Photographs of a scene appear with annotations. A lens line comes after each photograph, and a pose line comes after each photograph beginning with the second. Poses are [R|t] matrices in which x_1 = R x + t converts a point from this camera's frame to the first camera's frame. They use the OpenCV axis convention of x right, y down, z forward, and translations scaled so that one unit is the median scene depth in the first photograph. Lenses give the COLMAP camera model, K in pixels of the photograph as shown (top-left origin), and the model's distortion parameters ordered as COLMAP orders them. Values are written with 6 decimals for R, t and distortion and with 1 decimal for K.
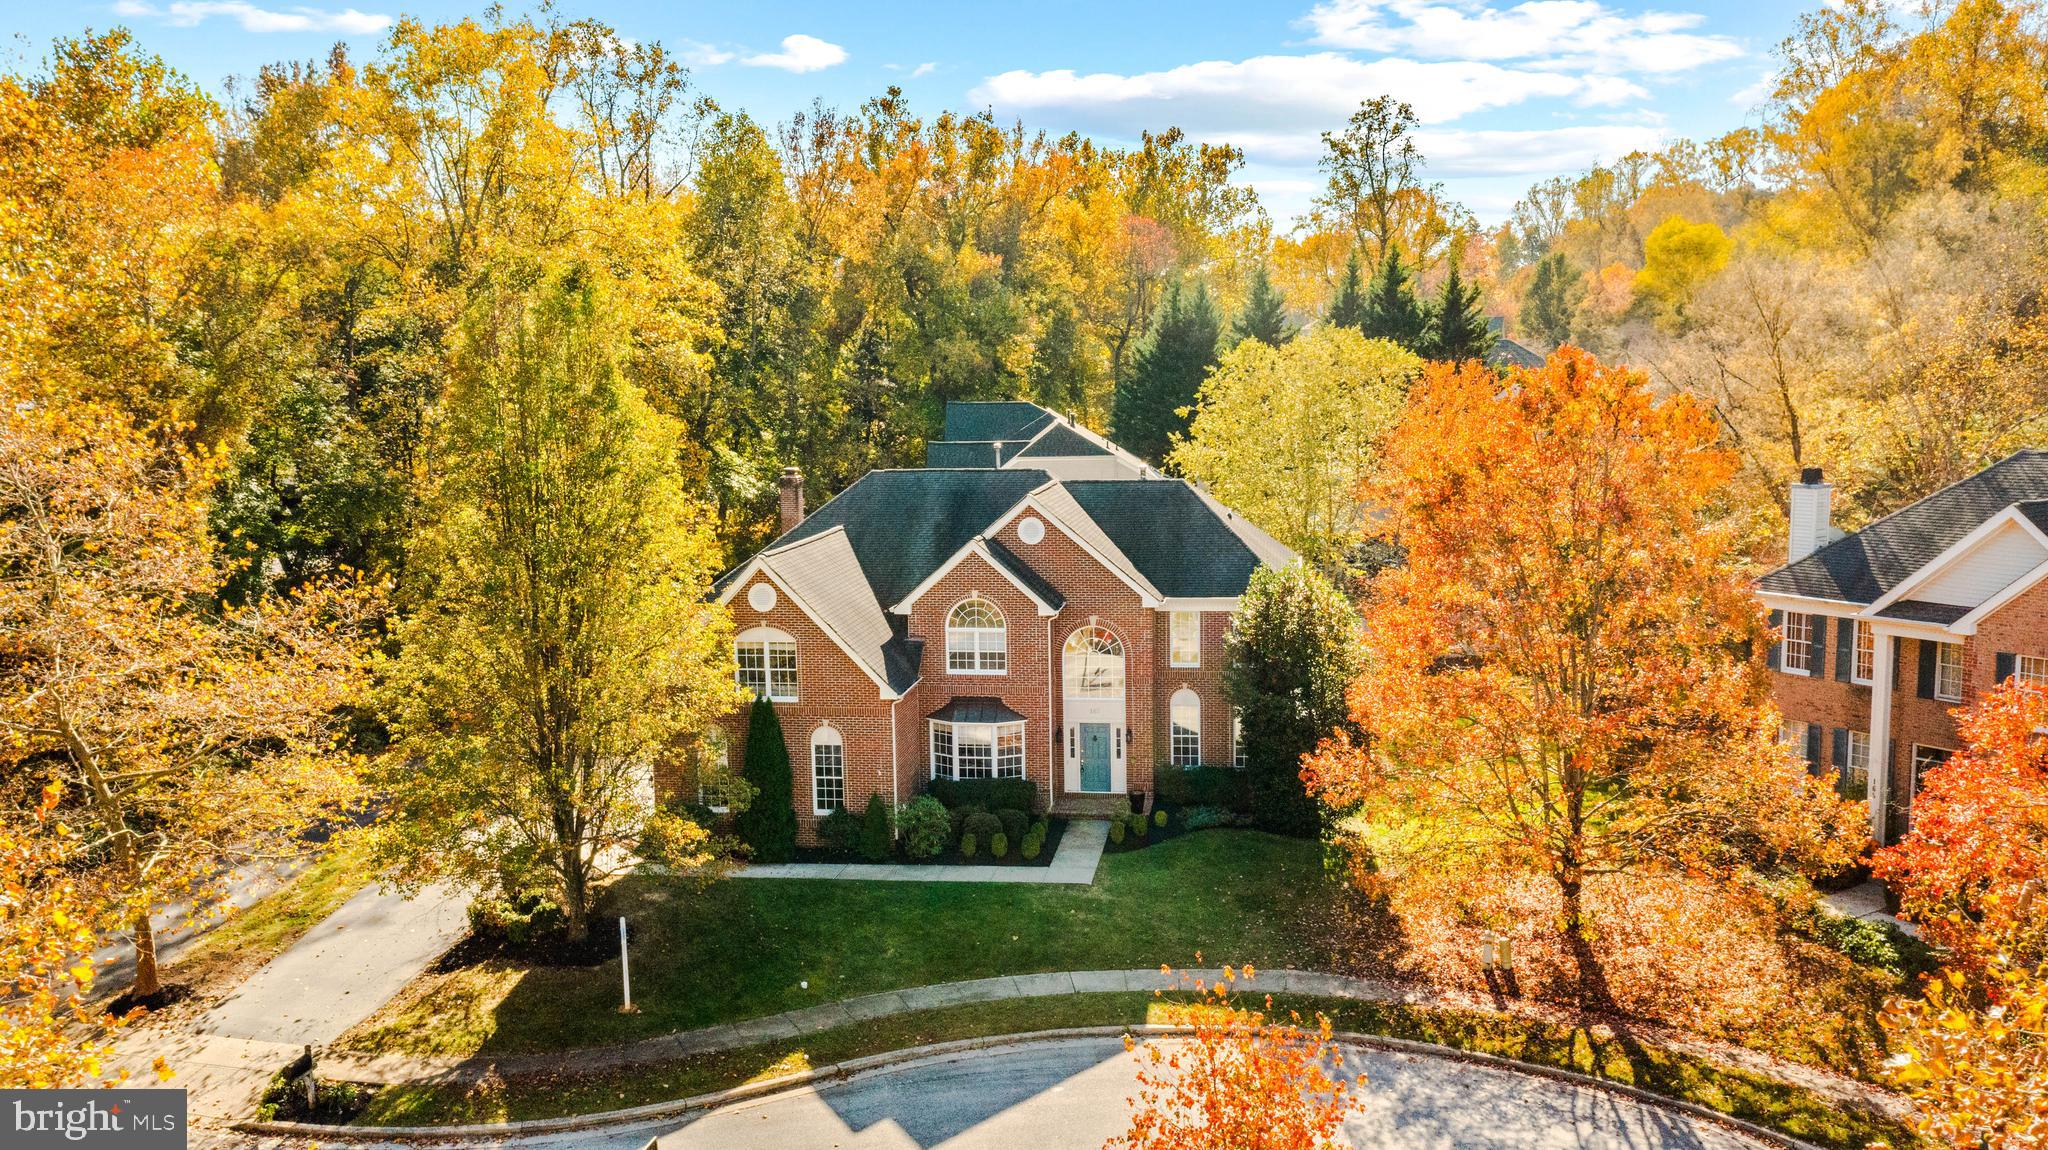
lens RADIAL K [[1671.3, 0, 1013.5], [0, 1671.3, 564.8], [0, 0, 1]] dist [-0.003728, 0.028351]
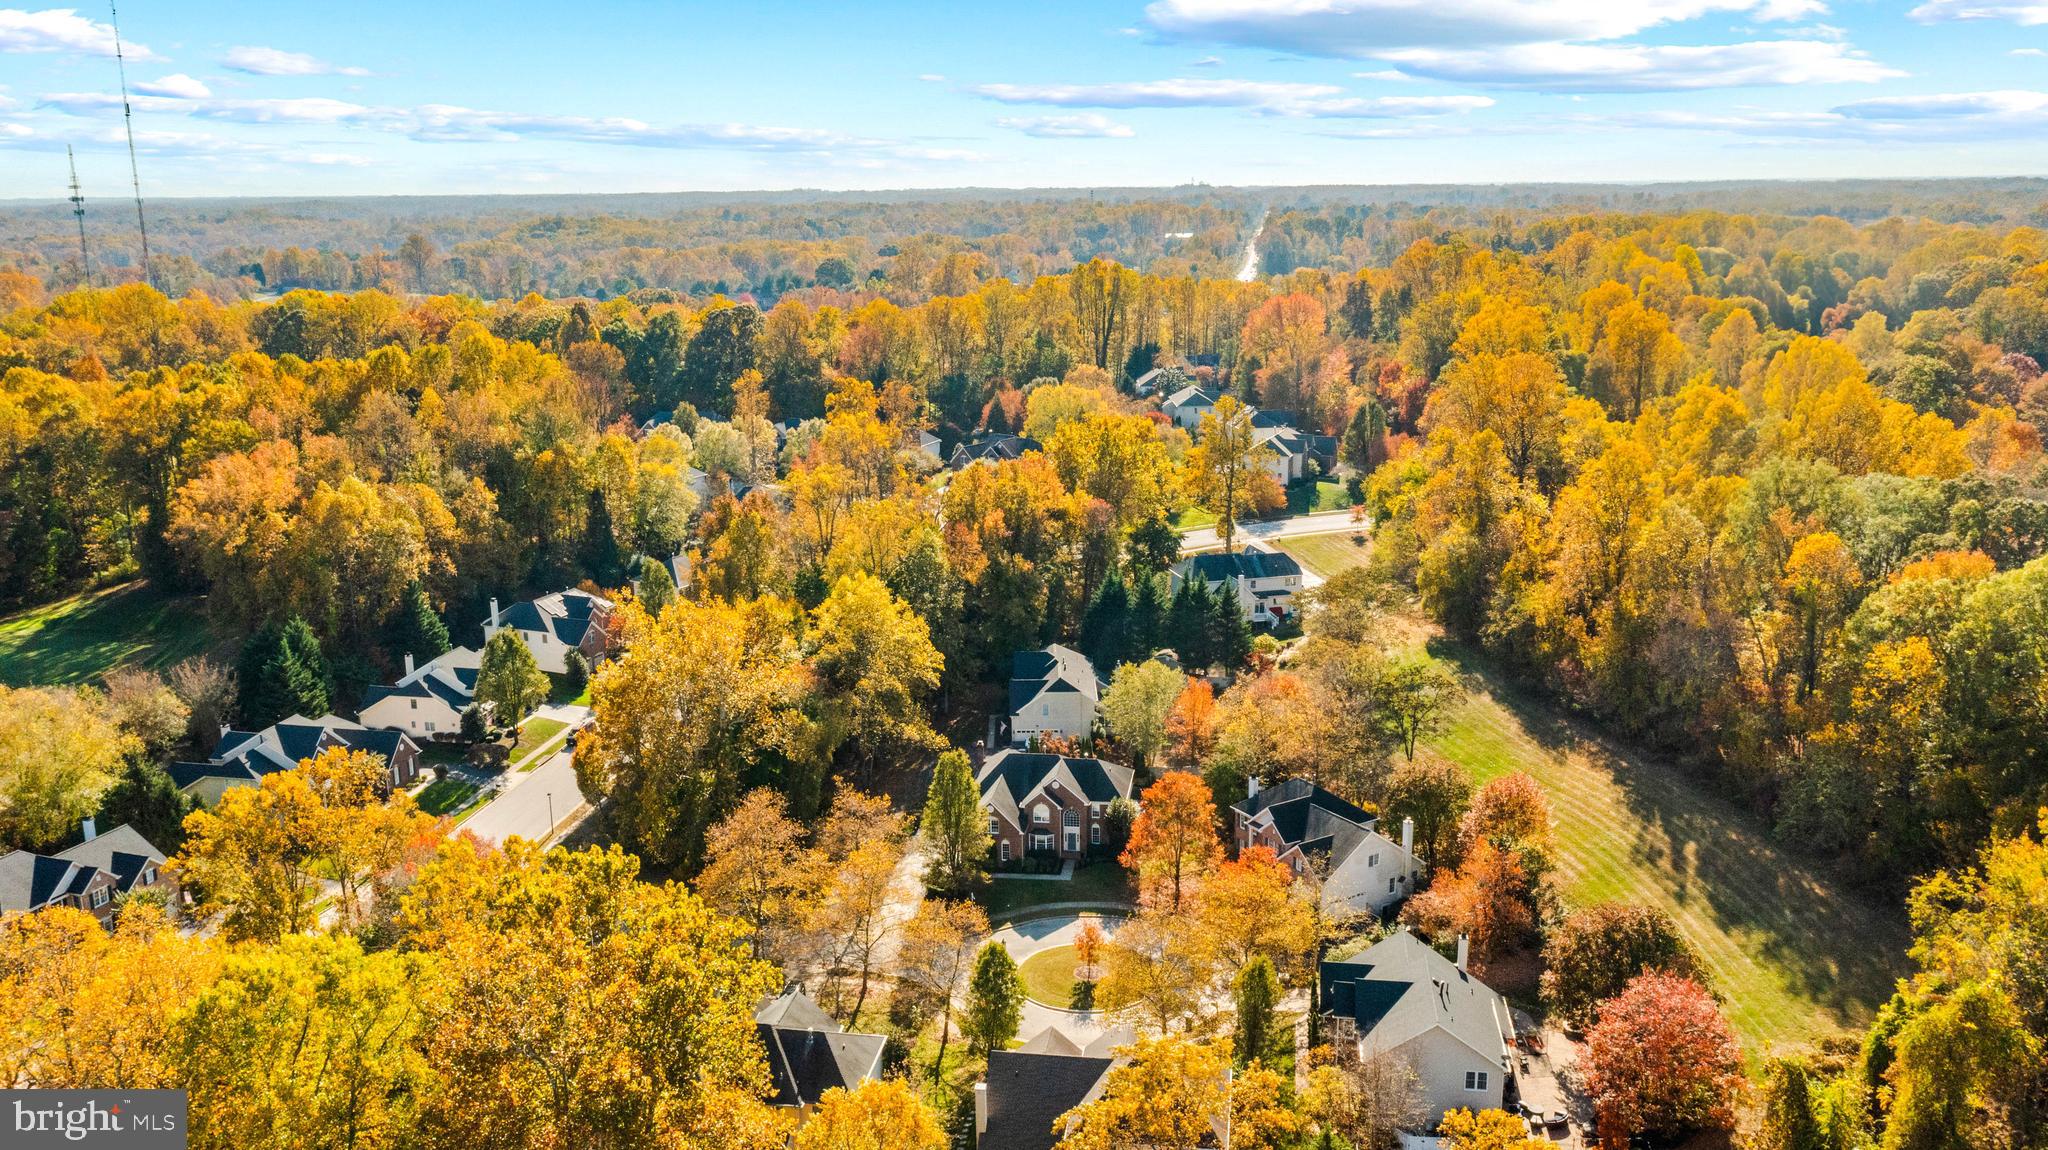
lens RADIAL K [[1671.3, 0, 1037.2], [0, 1671.3, 566.0], [0, 0, 1]] dist [-0.003728, 0.028351]
pose [[0.999652, 0.006816, 0.025466, -0.143077], [-0.009448, 0.994458, 0.104714, -0.992687], [-0.024611, -0.104918, 0.994176, -2.972515]]
